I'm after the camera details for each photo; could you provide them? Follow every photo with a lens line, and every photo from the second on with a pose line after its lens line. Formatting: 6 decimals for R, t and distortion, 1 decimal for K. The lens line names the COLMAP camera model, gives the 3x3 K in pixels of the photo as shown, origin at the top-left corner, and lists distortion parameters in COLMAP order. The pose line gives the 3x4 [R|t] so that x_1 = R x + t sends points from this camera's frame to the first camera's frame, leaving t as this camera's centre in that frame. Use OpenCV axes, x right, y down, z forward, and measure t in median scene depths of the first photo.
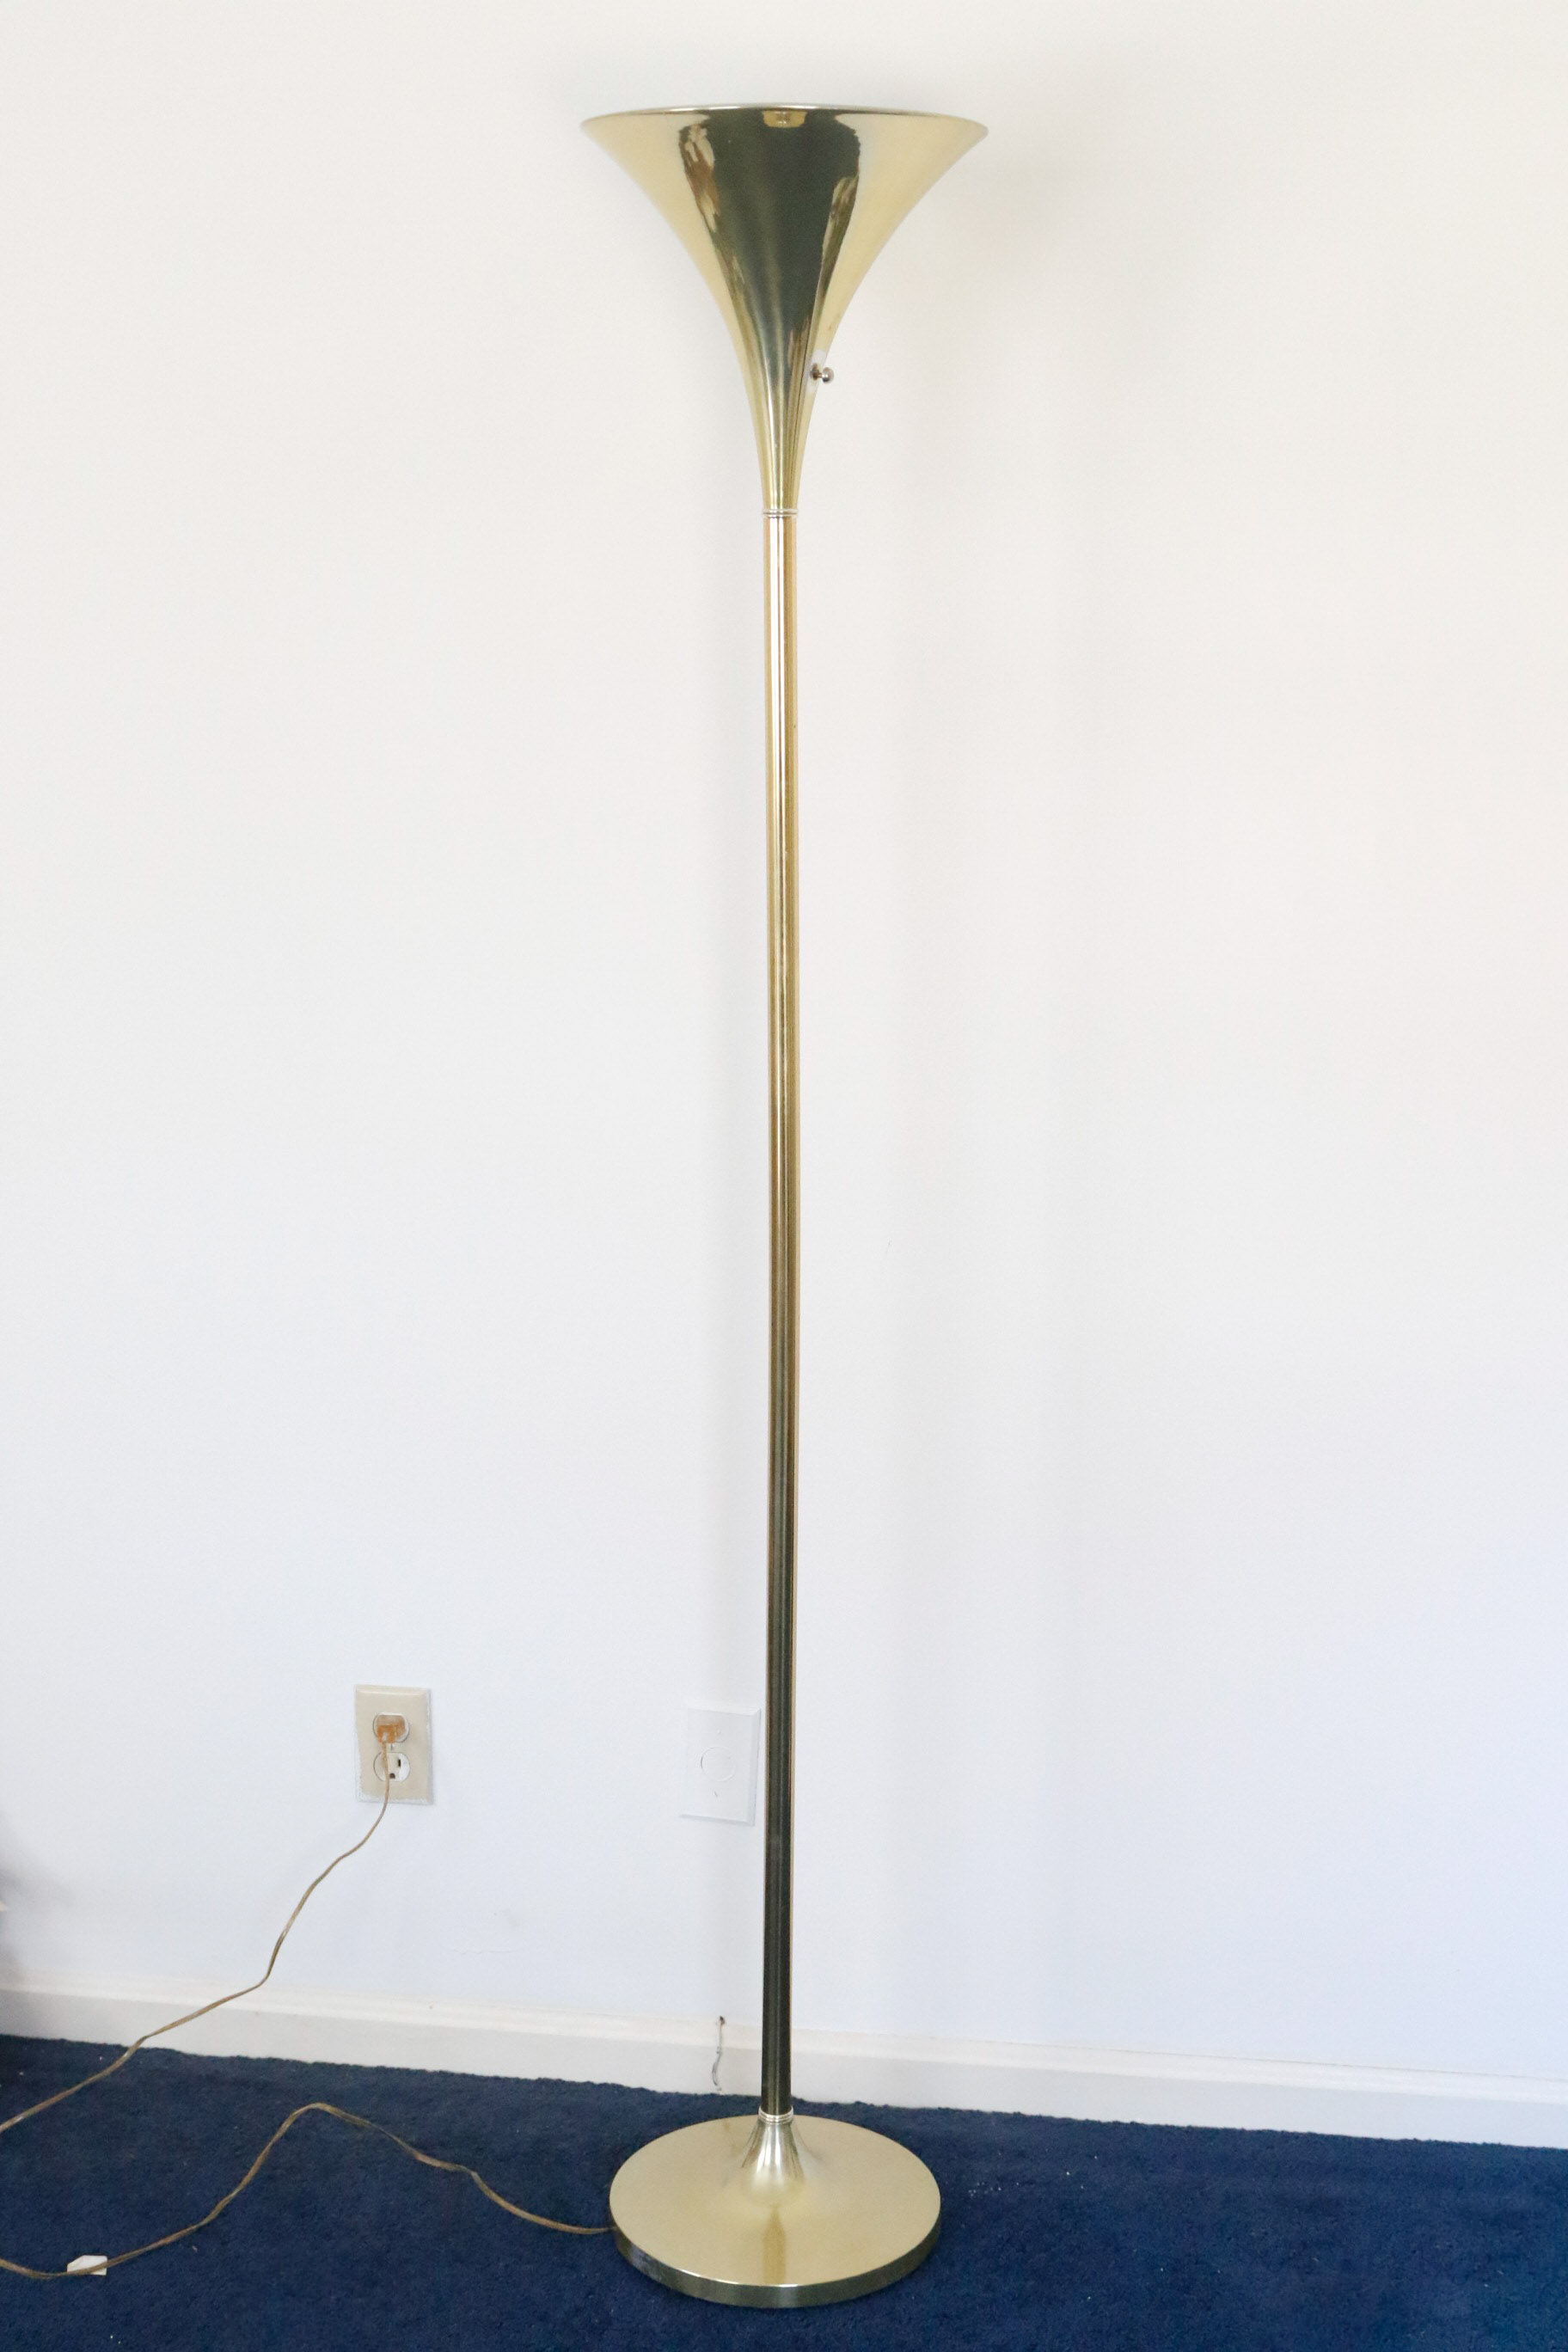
lens RADIAL K [[3586.5, 0, 777.6], [0, 3586.5, 1180.1], [0, 0, 1]] dist [0.046646, 0.000000]
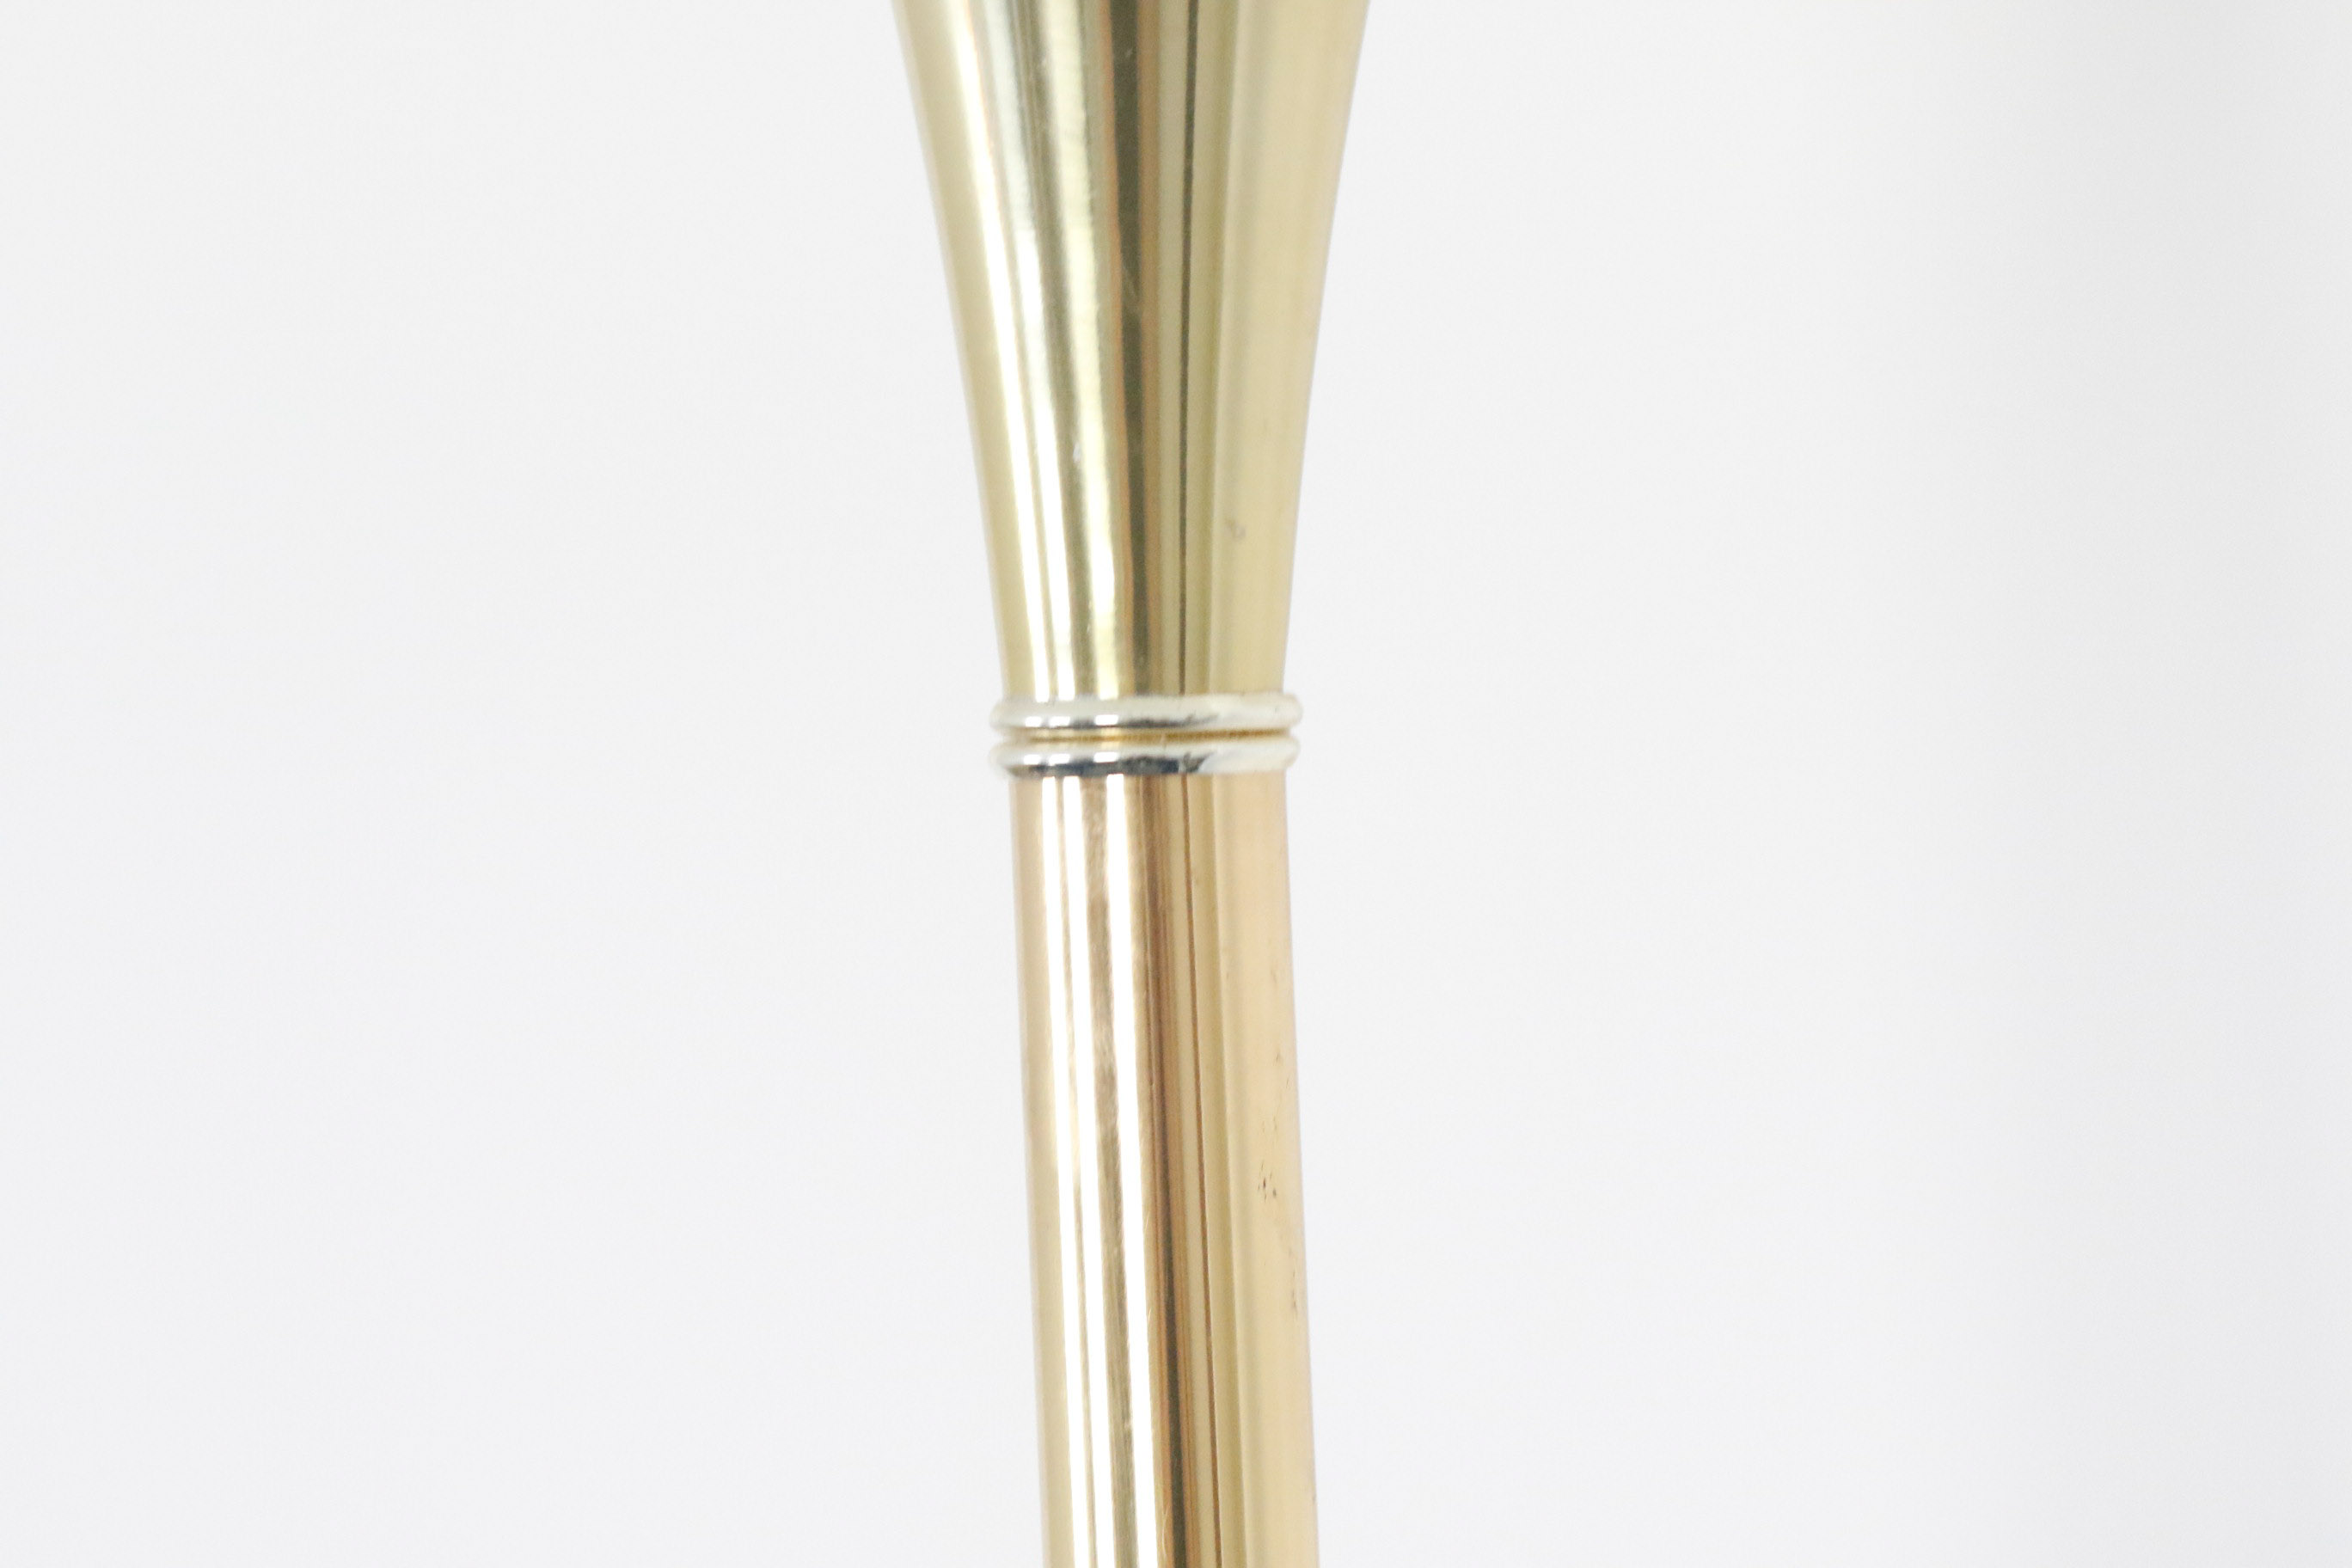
lens RADIAL K [[11360.3, 0, 1176.3], [0, 11360.3, 784.1], [0, 0, 1]] dist [-0.153490, 0.000000]
pose [[0.999495, -0.030959, 0.007142, 0.000233], [0.031681, 0.988125, -0.150350, -0.130995], [-0.002403, 0.150501, 0.988607, 0.645422]]
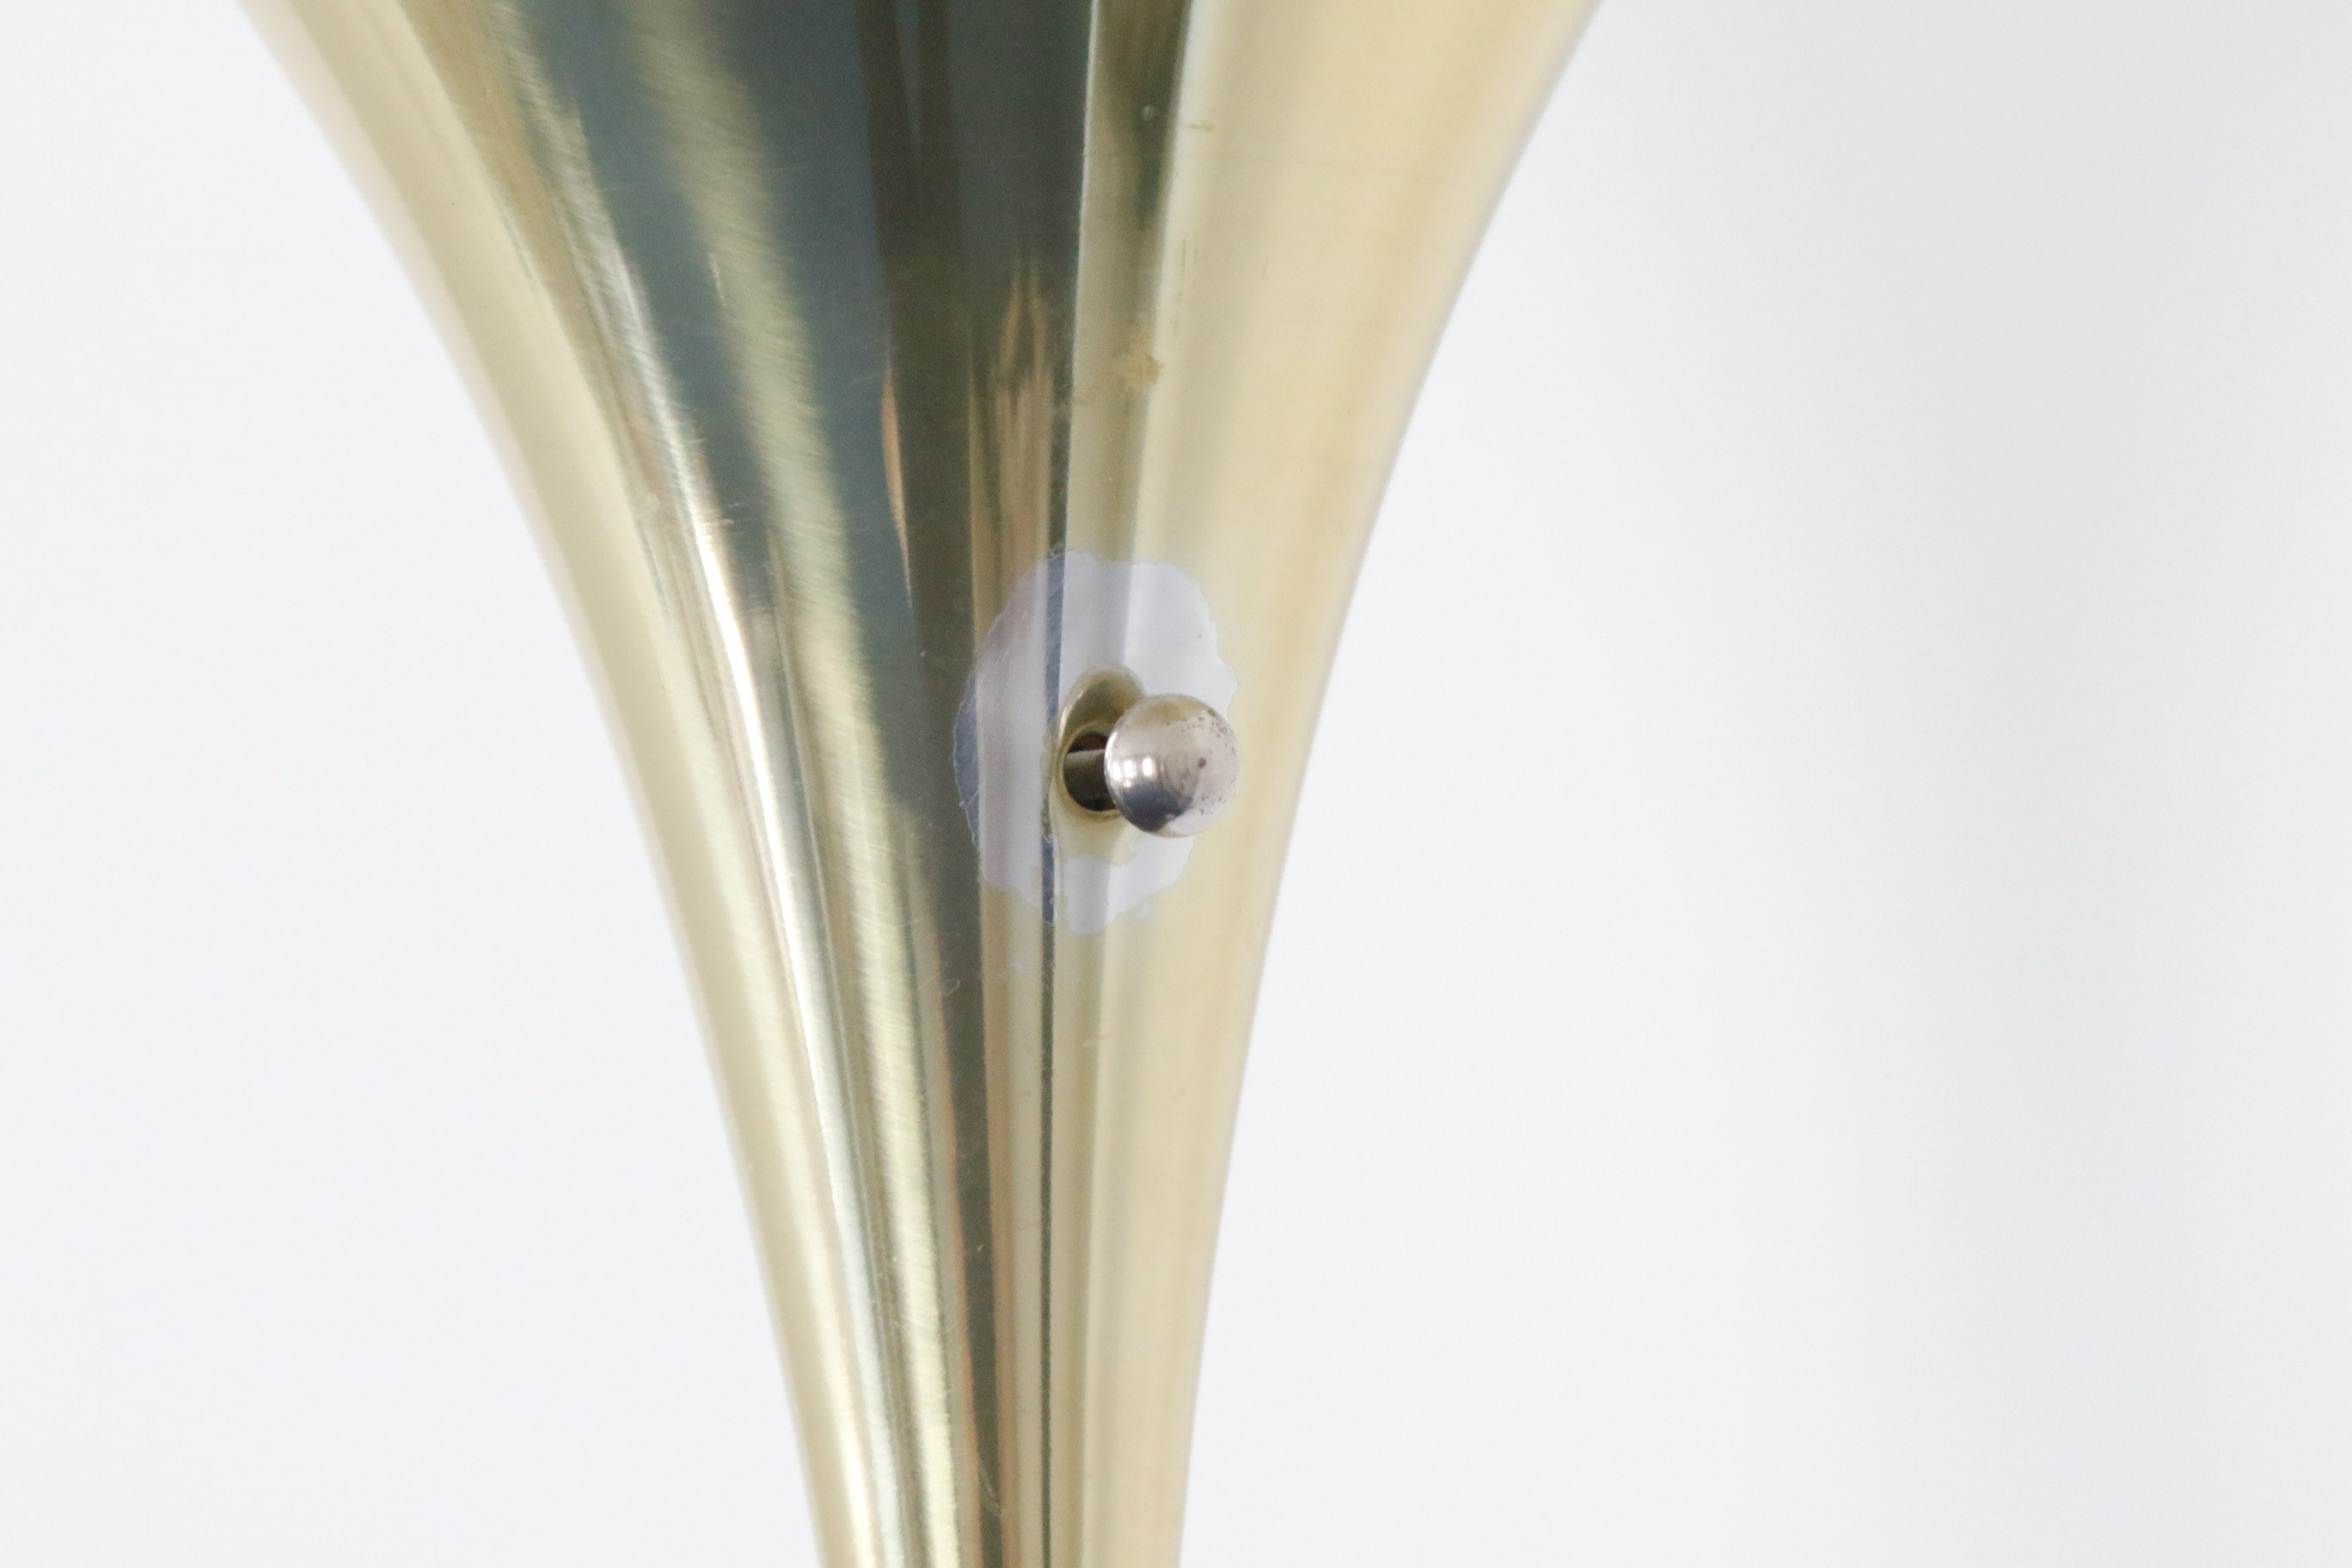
lens RADIAL K [[11360.3, 0, 1175.8], [0, 11360.3, 783.9], [0, 0, 1]] dist [-0.153490, 0.000000]
pose [[0.998307, -0.052908, 0.024153, 0.000284], [0.057321, 0.965339, -0.254625, -0.132147], [-0.009844, 0.255579, 0.966738, 0.655884]]
